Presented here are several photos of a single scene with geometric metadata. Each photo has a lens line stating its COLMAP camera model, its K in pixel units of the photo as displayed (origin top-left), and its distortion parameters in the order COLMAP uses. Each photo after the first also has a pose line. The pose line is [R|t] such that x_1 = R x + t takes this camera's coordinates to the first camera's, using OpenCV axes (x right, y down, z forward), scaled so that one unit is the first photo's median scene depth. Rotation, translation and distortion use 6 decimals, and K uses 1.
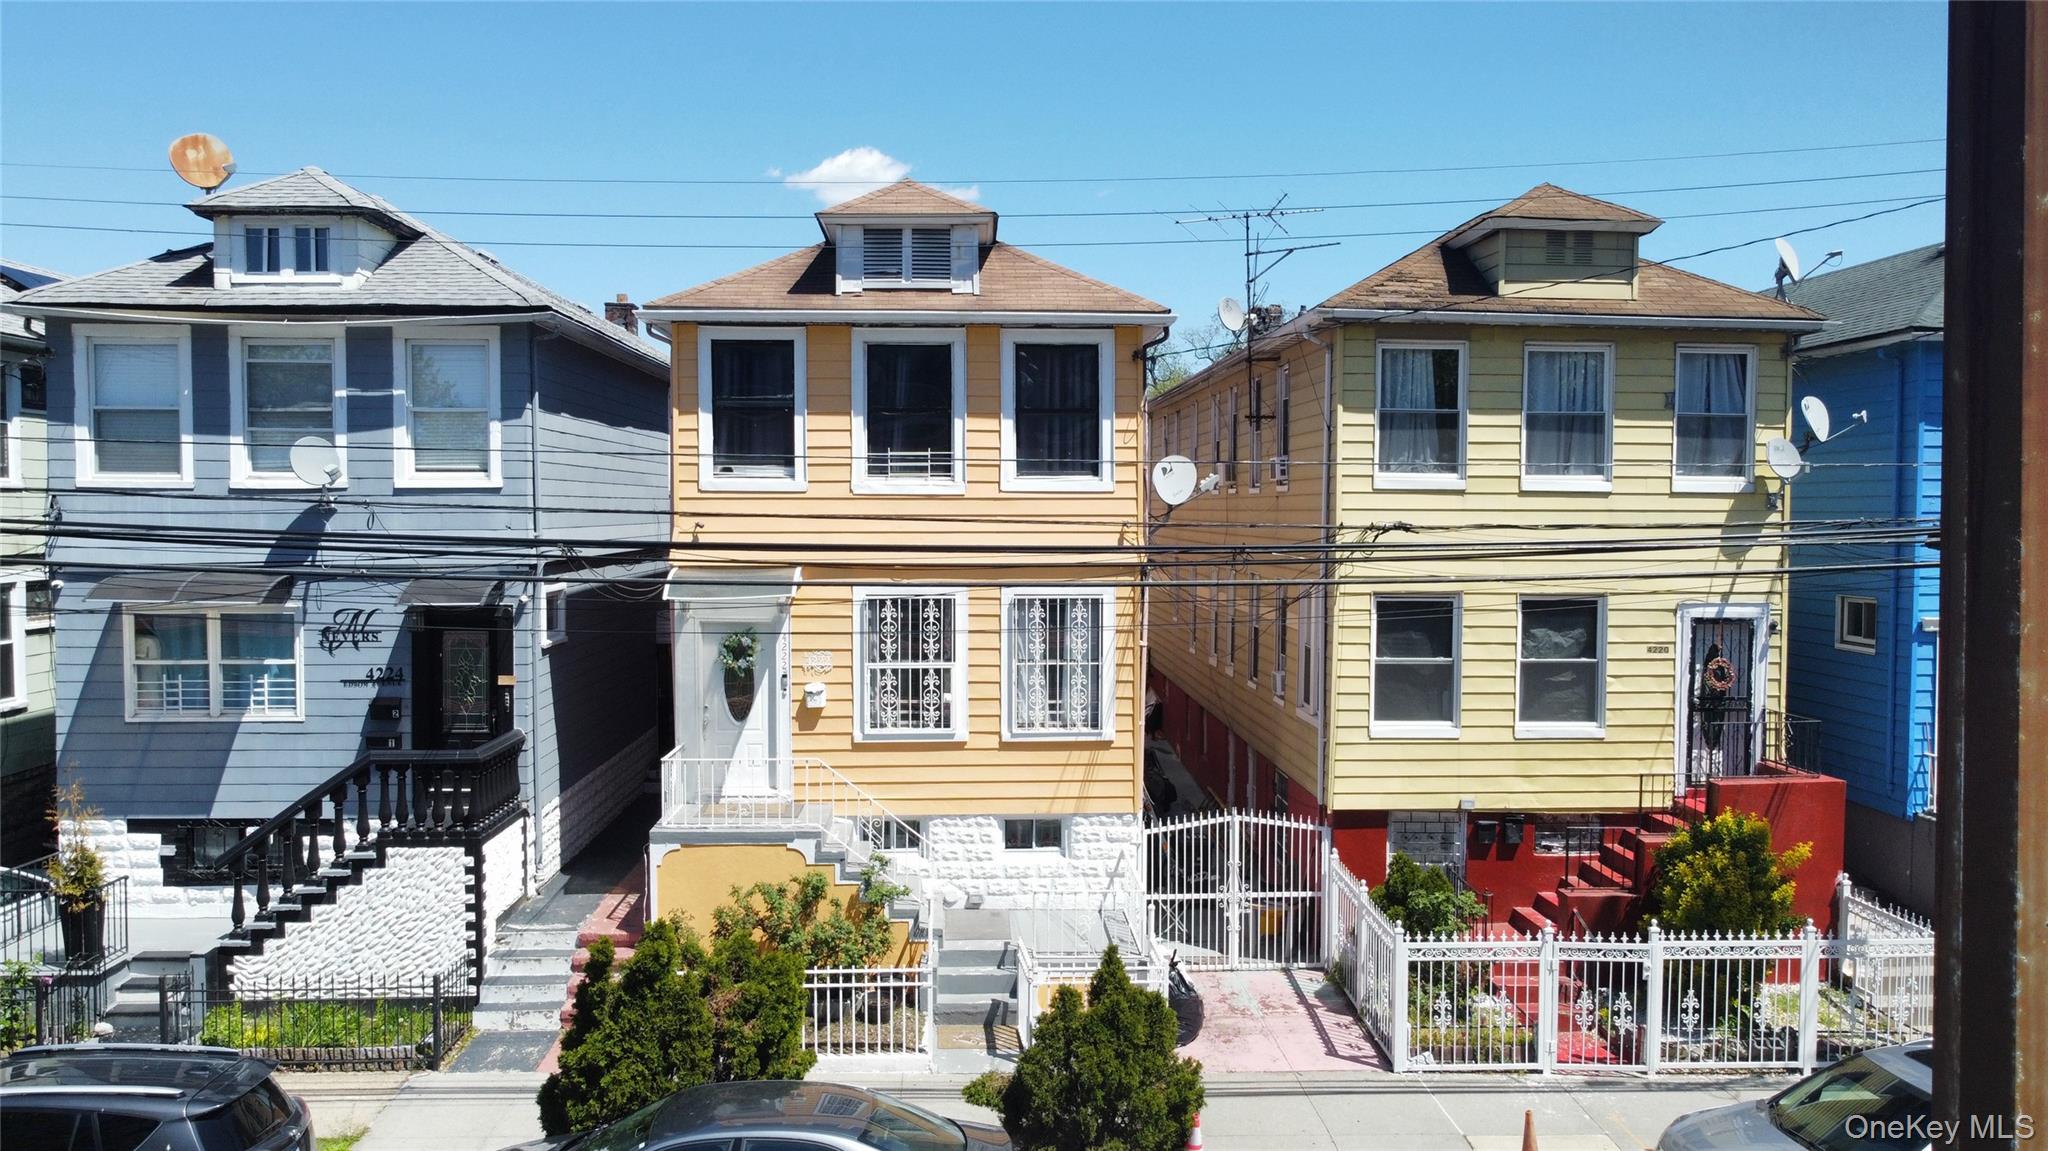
lens RADIAL K [[1544.0, 0, 1027.0], [0, 1544.0, 578.4], [0, 0, 1]] dist [0.000661, -0.005367]
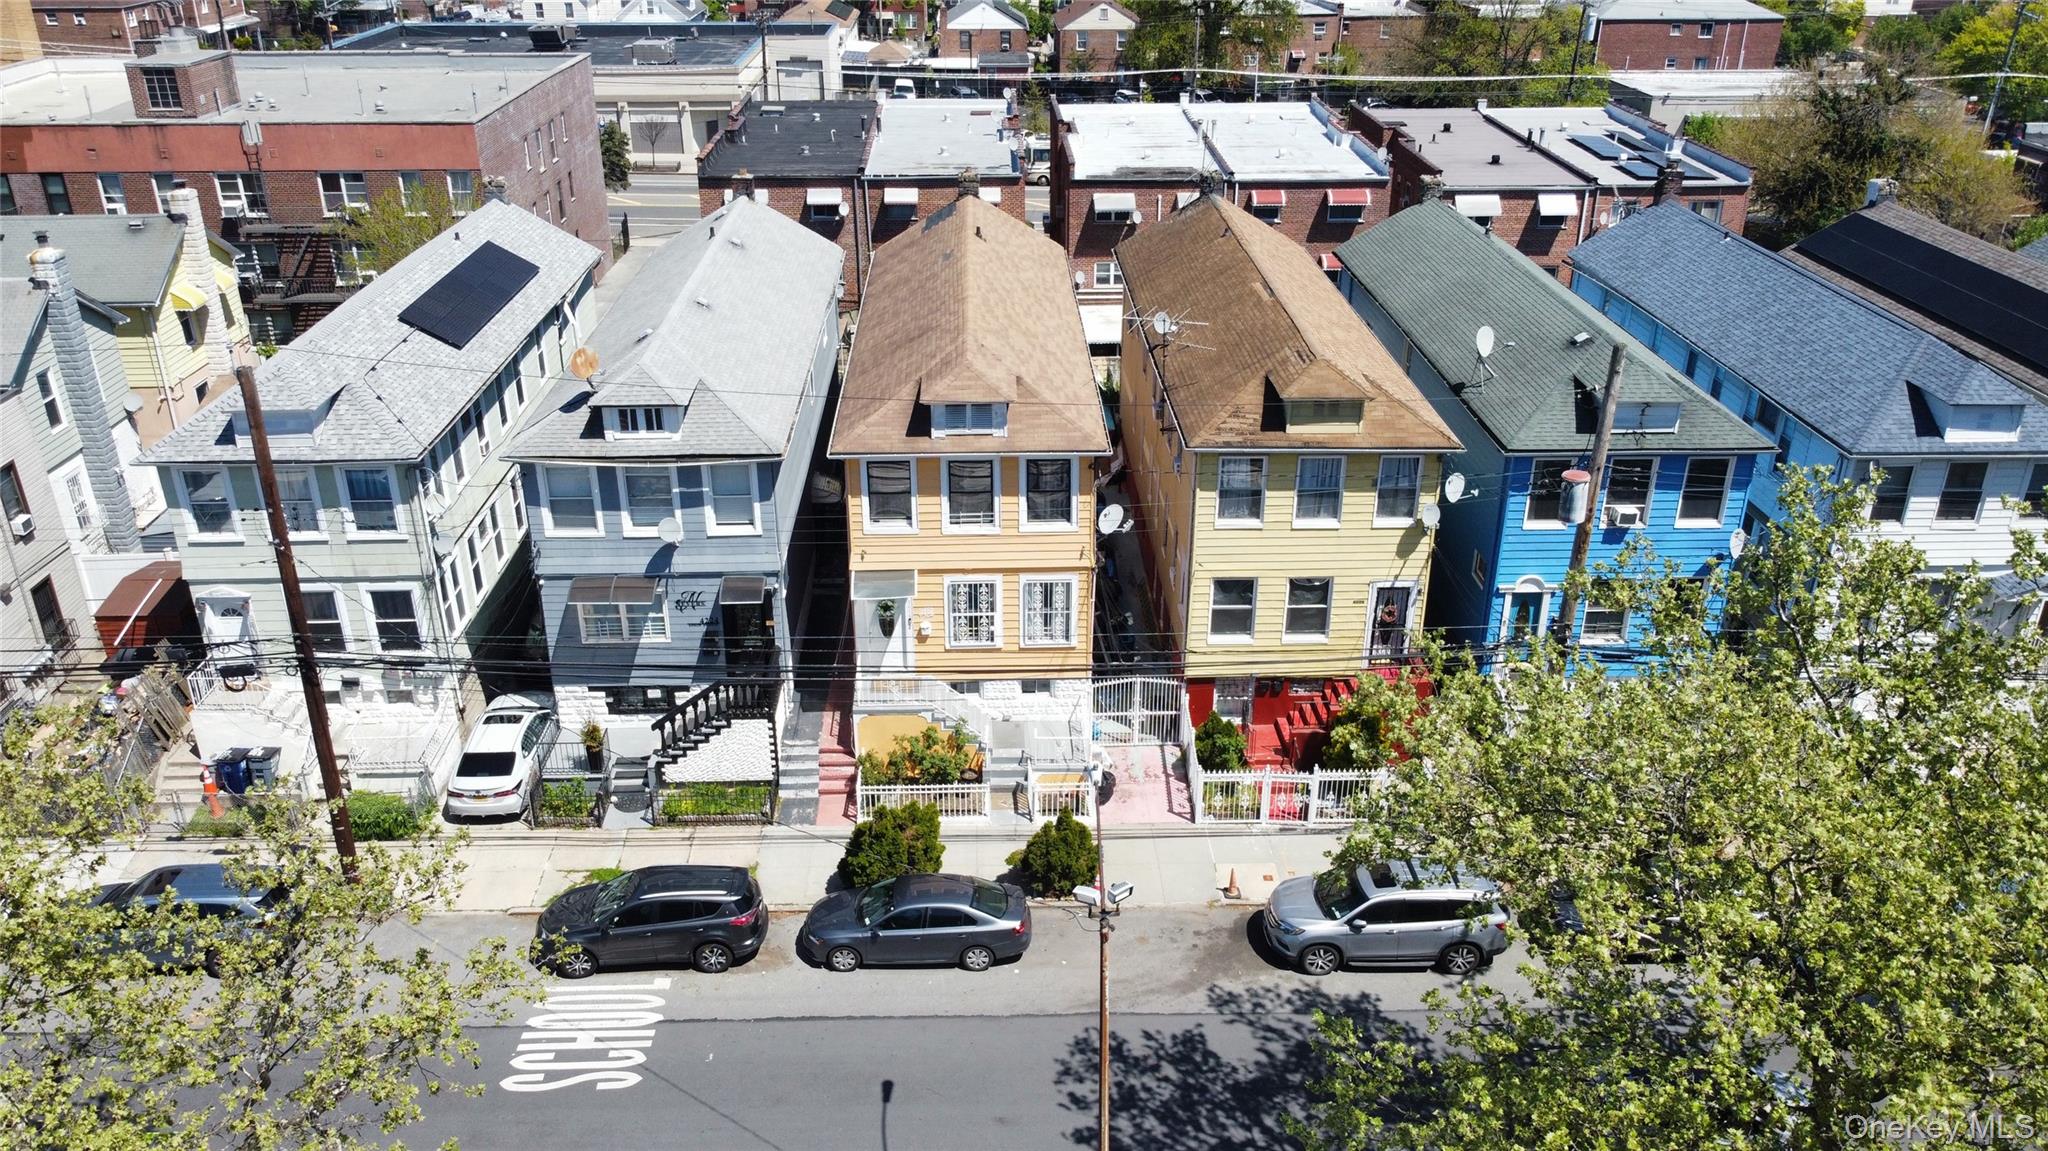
lens RADIAL K [[1544.0, 0, 1027.2], [0, 1544.0, 579.6], [0, 0, 1]] dist [0.000661, -0.005367]
pose [[0.999940, 0.002952, -0.010578, 0.013417], [0.001422, 0.920272, 0.391276, -0.751799], [0.010890, -0.391267, 0.920213, -0.789619]]
